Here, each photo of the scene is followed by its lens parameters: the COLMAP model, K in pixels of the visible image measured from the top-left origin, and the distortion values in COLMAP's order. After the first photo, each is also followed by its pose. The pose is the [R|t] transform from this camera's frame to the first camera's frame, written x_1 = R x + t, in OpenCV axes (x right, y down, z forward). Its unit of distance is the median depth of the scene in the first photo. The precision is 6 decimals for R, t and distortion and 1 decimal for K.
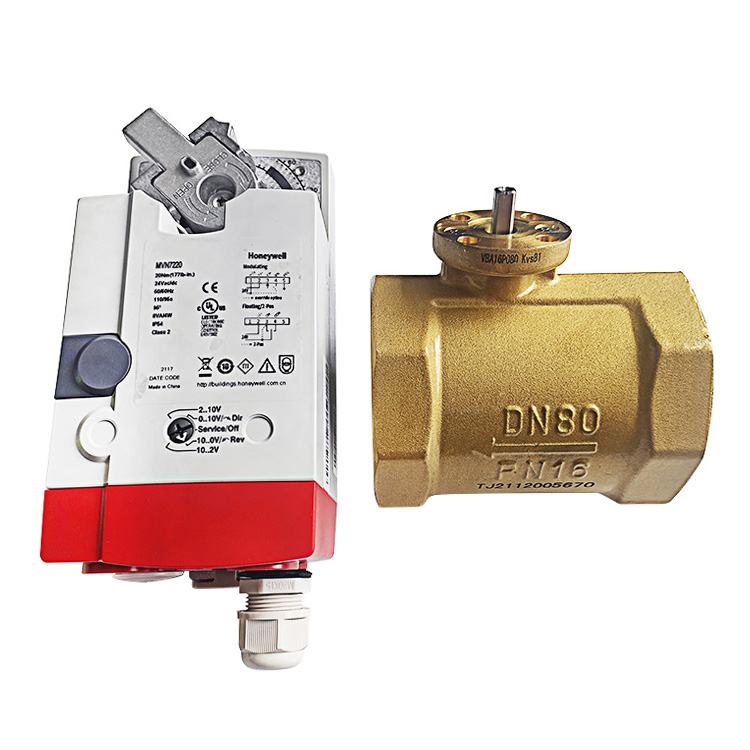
lens RADIAL K [[566.7, 0, 375.0], [0, 566.7, 375.0], [0, 0, 1]] dist [-0.007461, -0.002842]
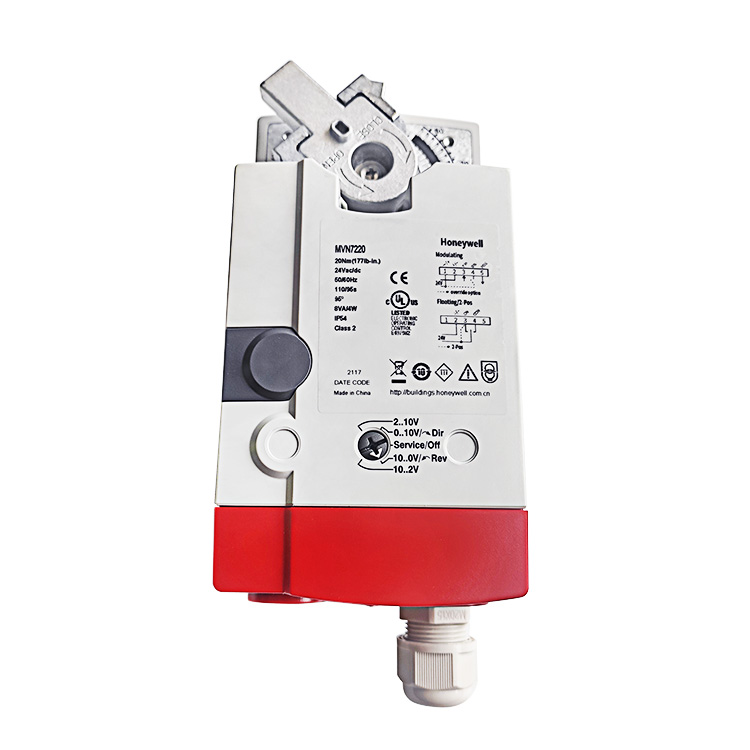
lens RADIAL K [[566.7, 0, 375.0], [0, 566.7, 375.0], [0, 0, 1]] dist [-0.007461, -0.002842]
pose [[0.999122, 0.041609, 0.004911, -0.326442], [-0.041807, 0.997806, 0.051337, -0.049733], [-0.002765, -0.051498, 0.998669, 0.133053]]
